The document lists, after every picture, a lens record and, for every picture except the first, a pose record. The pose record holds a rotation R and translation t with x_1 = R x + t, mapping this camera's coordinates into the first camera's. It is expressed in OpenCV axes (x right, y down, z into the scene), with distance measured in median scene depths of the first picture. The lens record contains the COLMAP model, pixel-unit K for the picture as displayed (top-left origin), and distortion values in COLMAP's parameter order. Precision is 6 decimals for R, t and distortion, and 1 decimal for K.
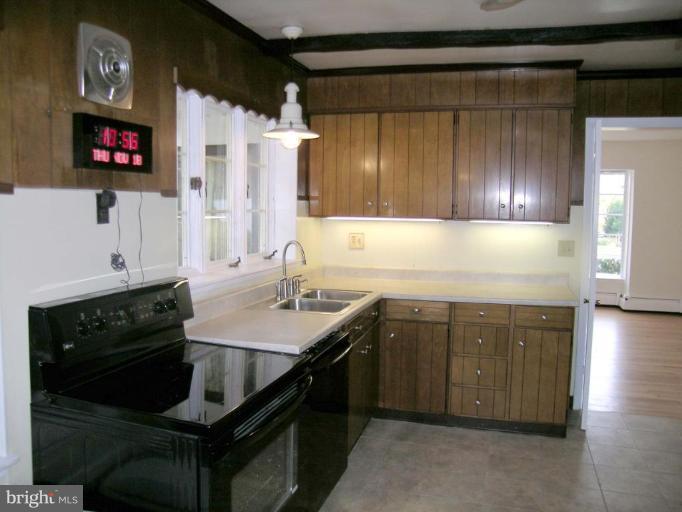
lens RADIAL K [[560.1, 0, 340.2], [0, 560.1, 251.6], [0, 0, 1]] dist [-0.142894, 0.096151]
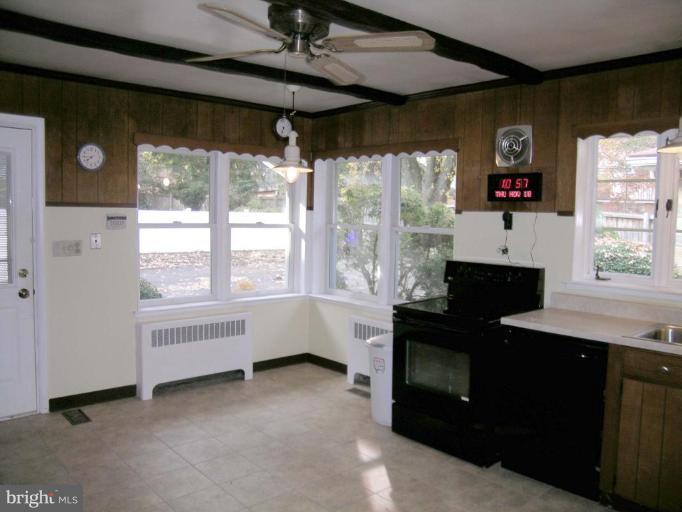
lens RADIAL K [[560.1, 0, 340.7], [0, 560.1, 255.4], [0, 0, 1]] dist [-0.142894, 0.096151]
pose [[-0.498487, 0.050451, -0.865428, 0.662643], [-0.088165, 0.990178, 0.108507, -0.053833], [0.862402, 0.130390, -0.489143, 0.644985]]
